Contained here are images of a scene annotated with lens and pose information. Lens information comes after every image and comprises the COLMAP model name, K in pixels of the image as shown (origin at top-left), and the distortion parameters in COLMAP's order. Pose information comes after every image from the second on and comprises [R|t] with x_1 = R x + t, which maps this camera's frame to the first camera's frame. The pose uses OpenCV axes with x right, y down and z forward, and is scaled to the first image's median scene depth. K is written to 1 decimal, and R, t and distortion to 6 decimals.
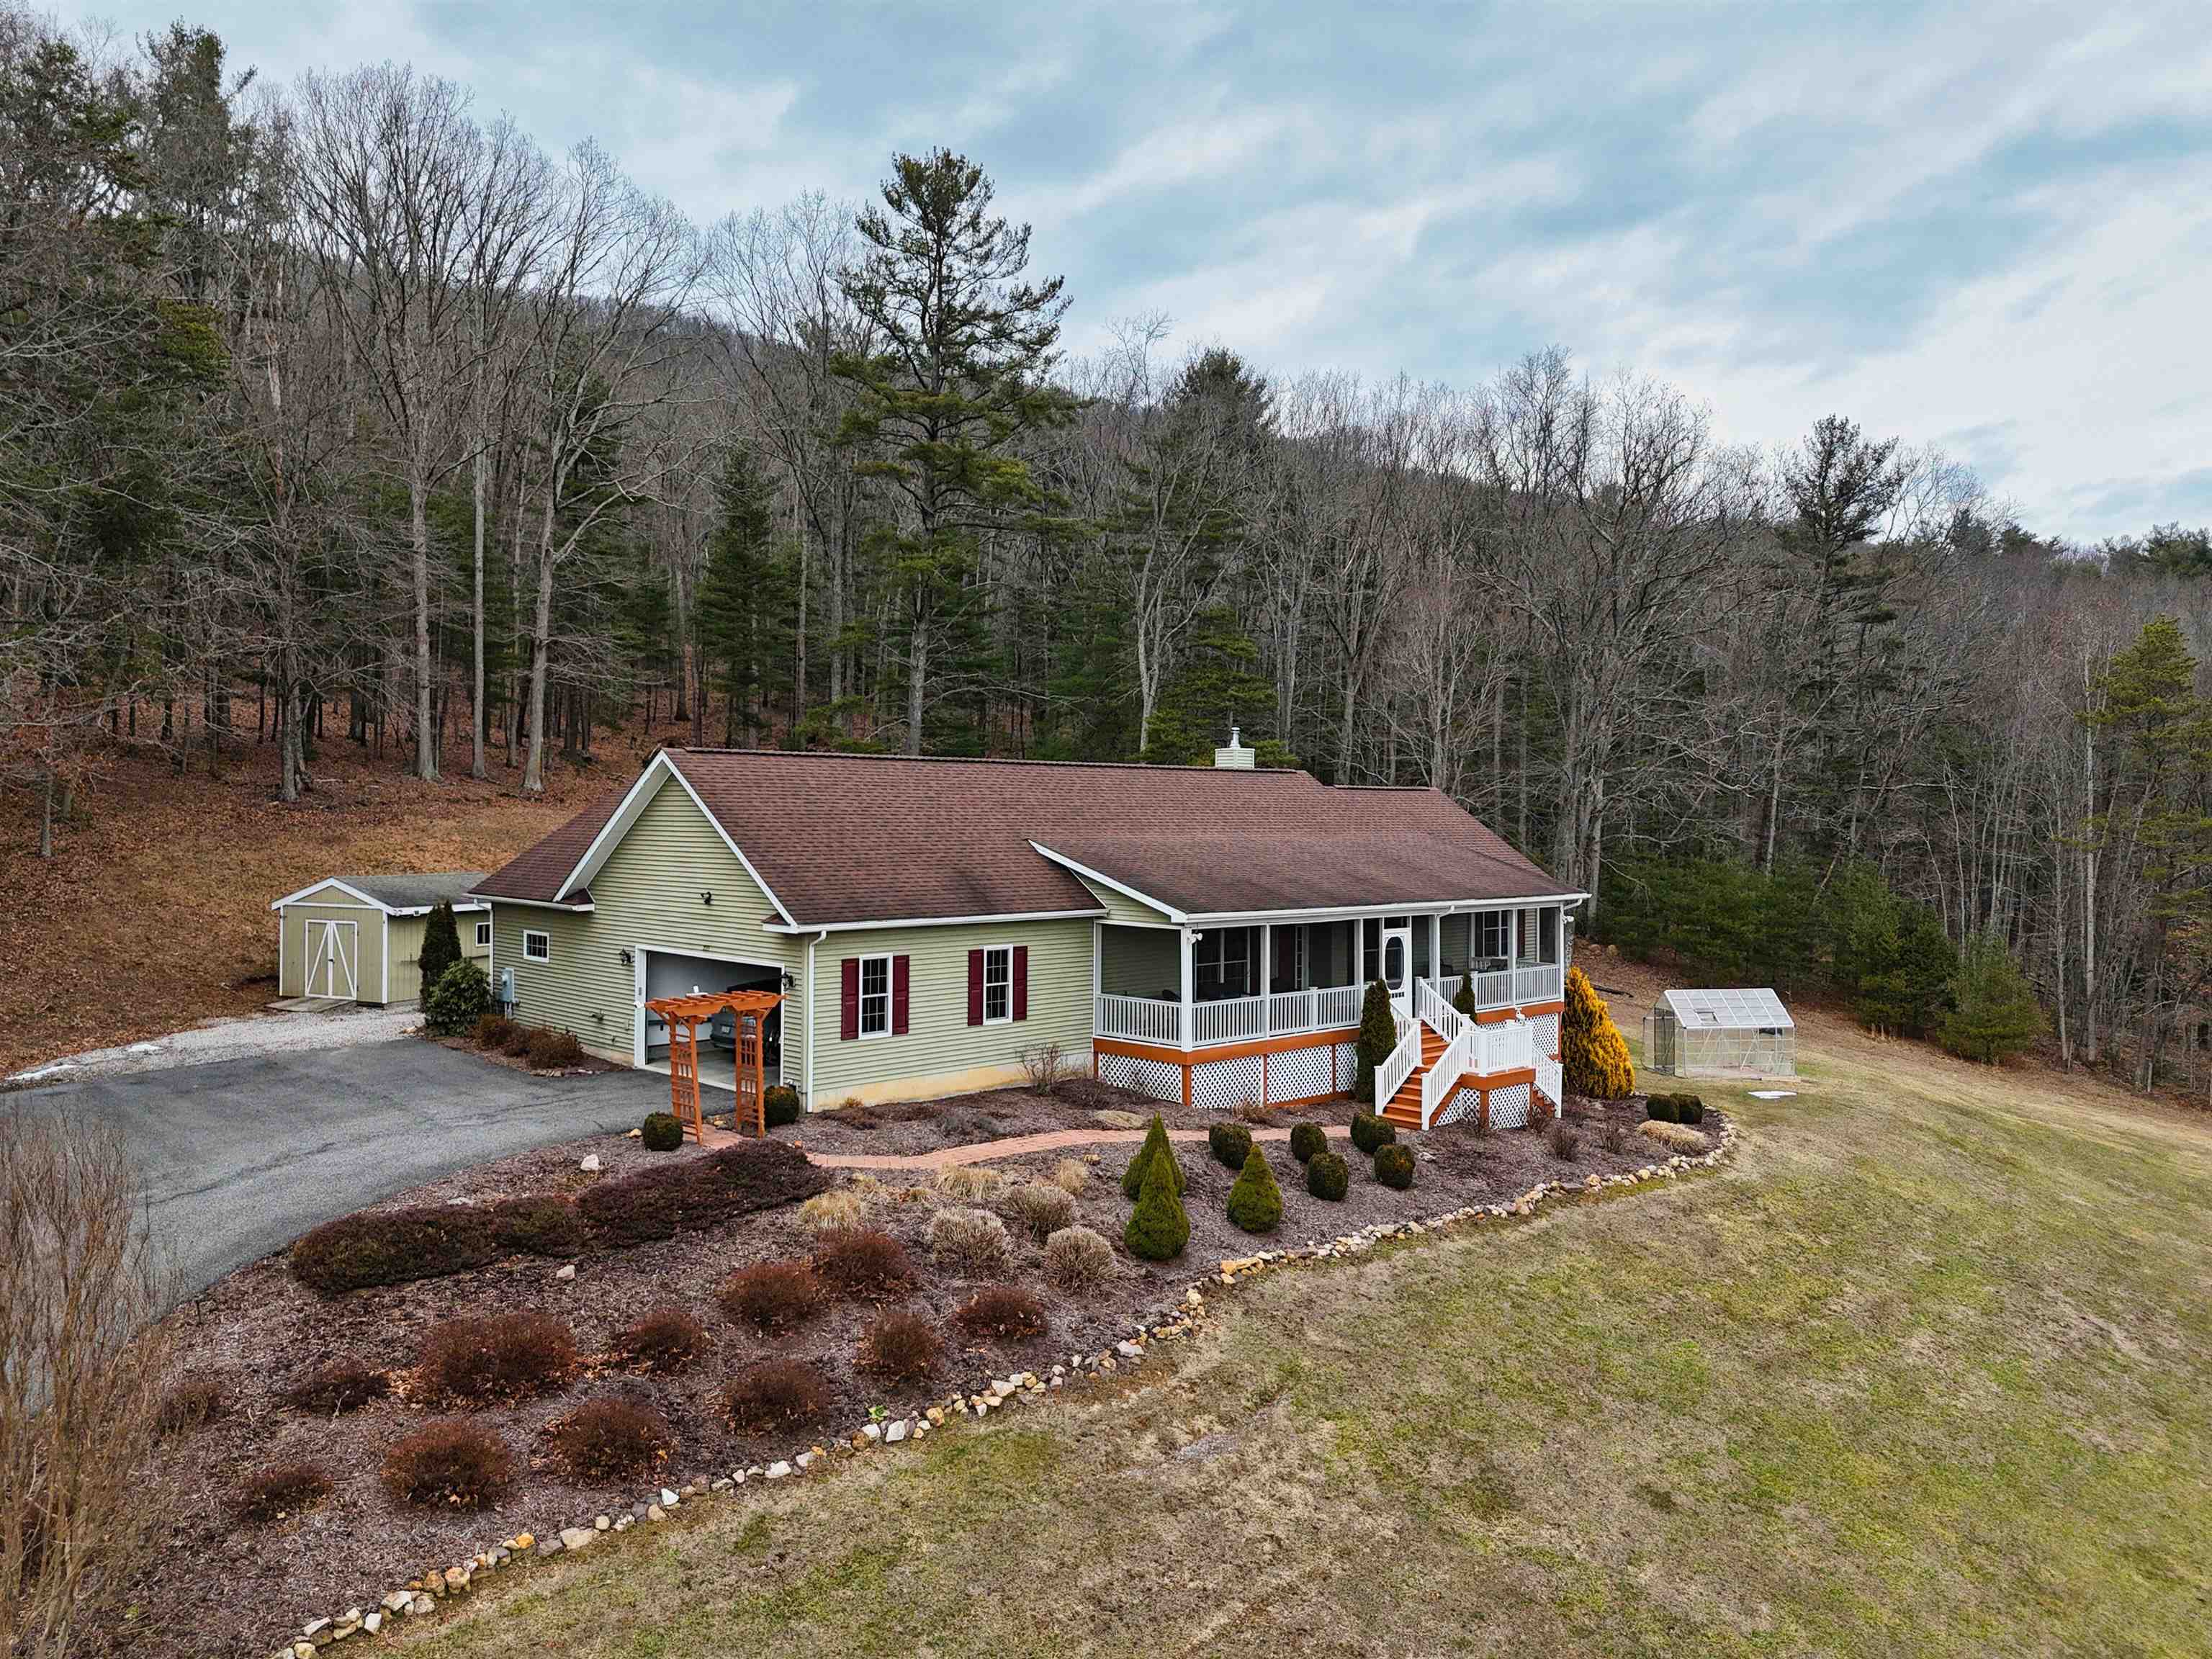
lens RADIAL K [[1623.0, 0, 1102.4], [0, 1623.0, 818.8], [0, 0, 1]] dist [0.076179, -0.067935]
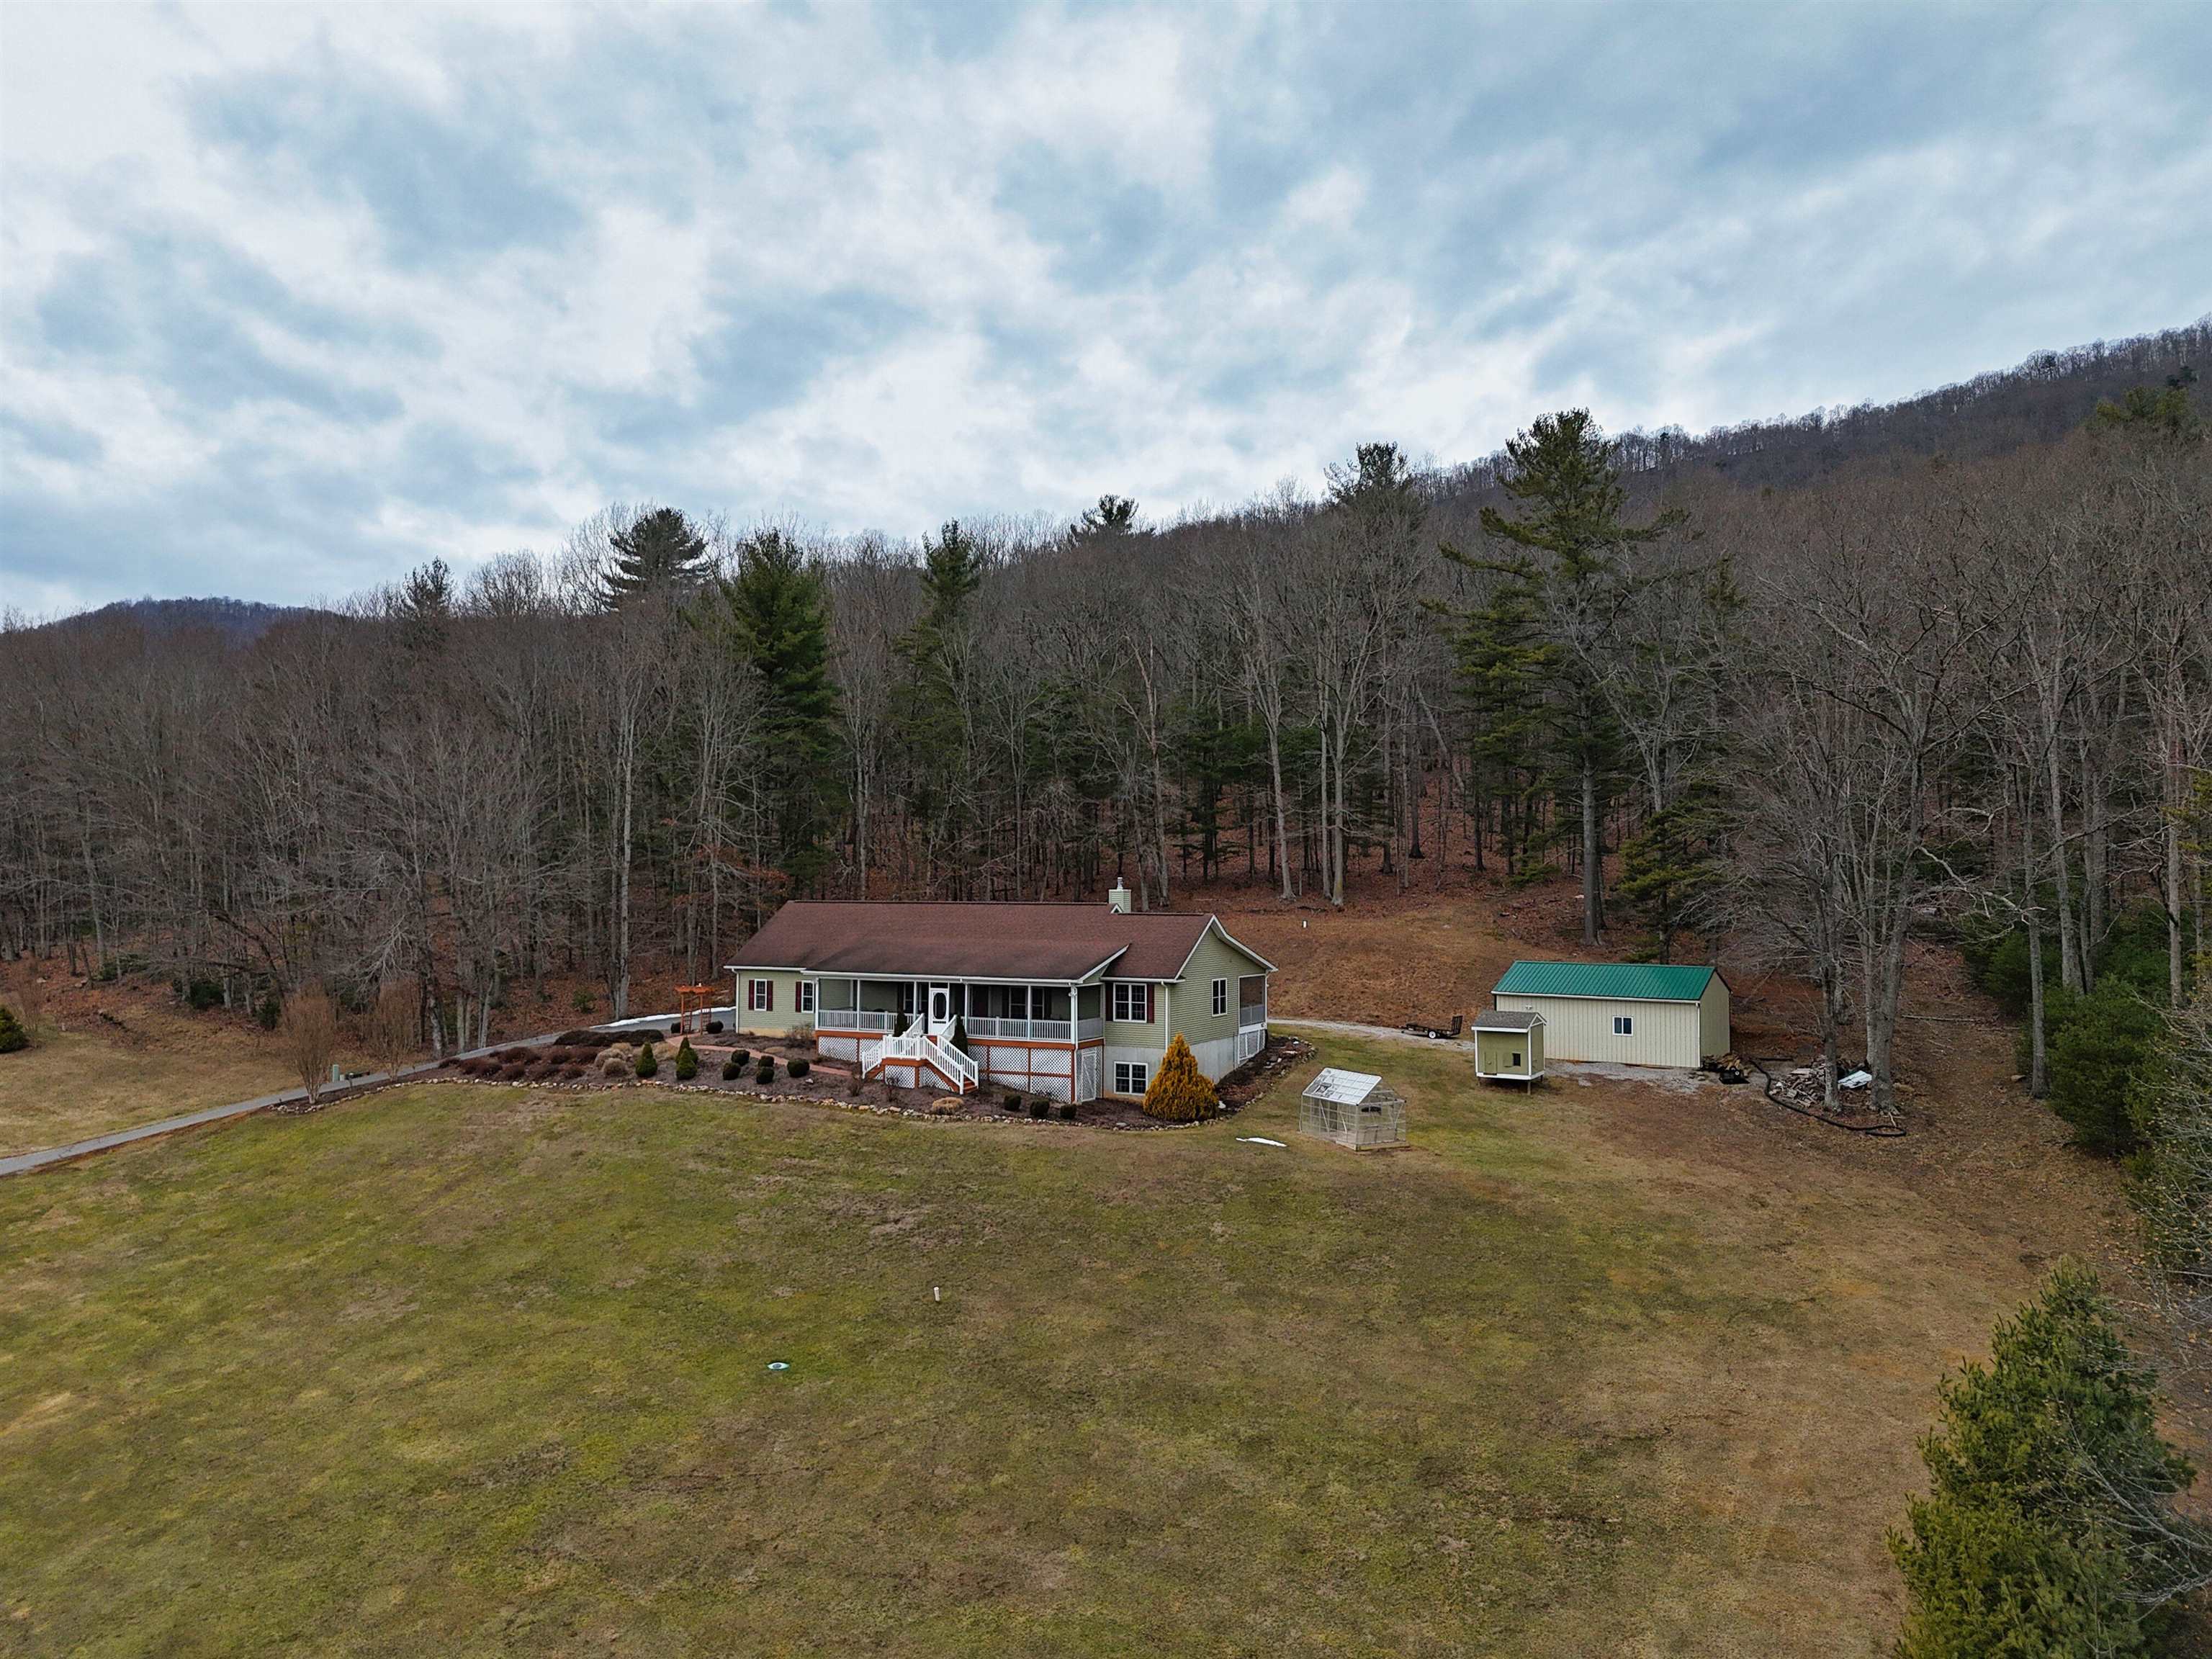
lens RADIAL K [[1623.0, 0, 1106.2], [0, 1623.0, 812.3], [0, 0, 1]] dist [0.076179, -0.067935]
pose [[0.313400, -0.048344, -0.948390, 2.259412], [-0.006783, 0.998564, -0.053143, -0.045878], [0.949597, 0.023088, 0.312622, 0.599787]]
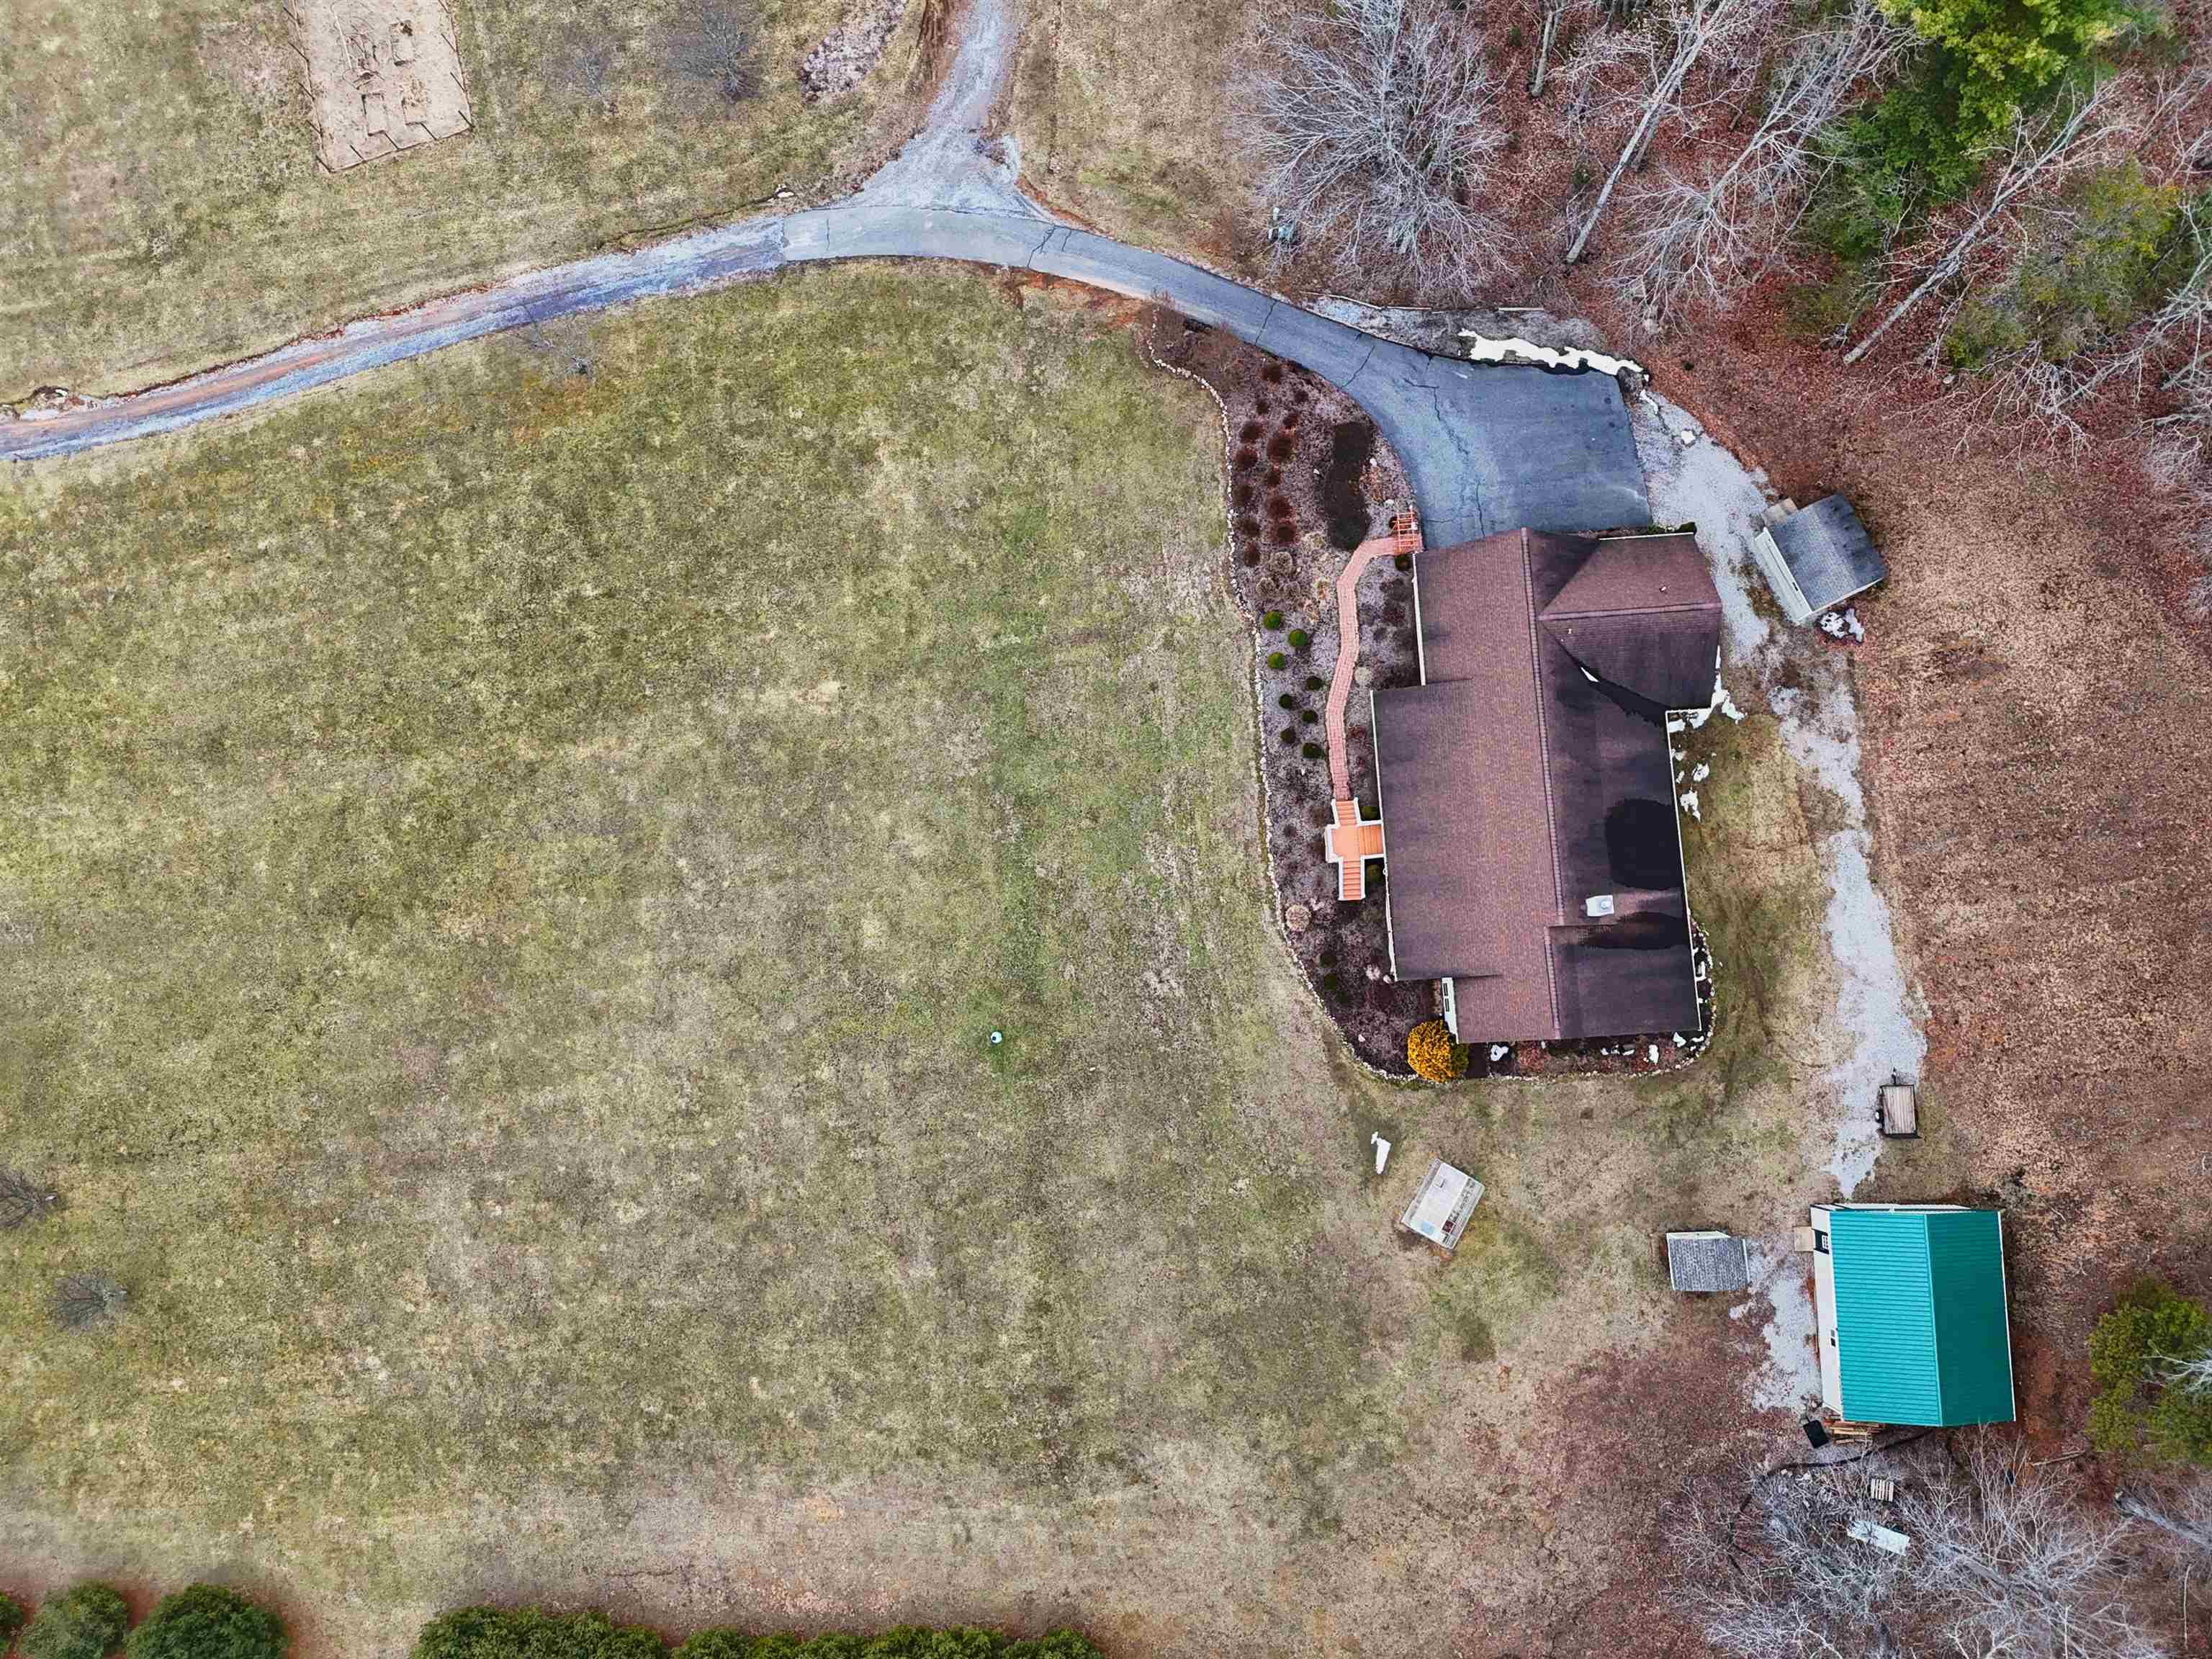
lens RADIAL K [[1623.0, 0, 1110.2], [0, 1623.0, 819.8], [0, 0, 1]] dist [0.076179, -0.067935]
pose [[-0.641284, 0.762210, -0.088267, 0.647207], [0.015783, 0.128114, 0.991634, -2.293983], [0.767141, 0.634526, -0.094188, 0.949690]]
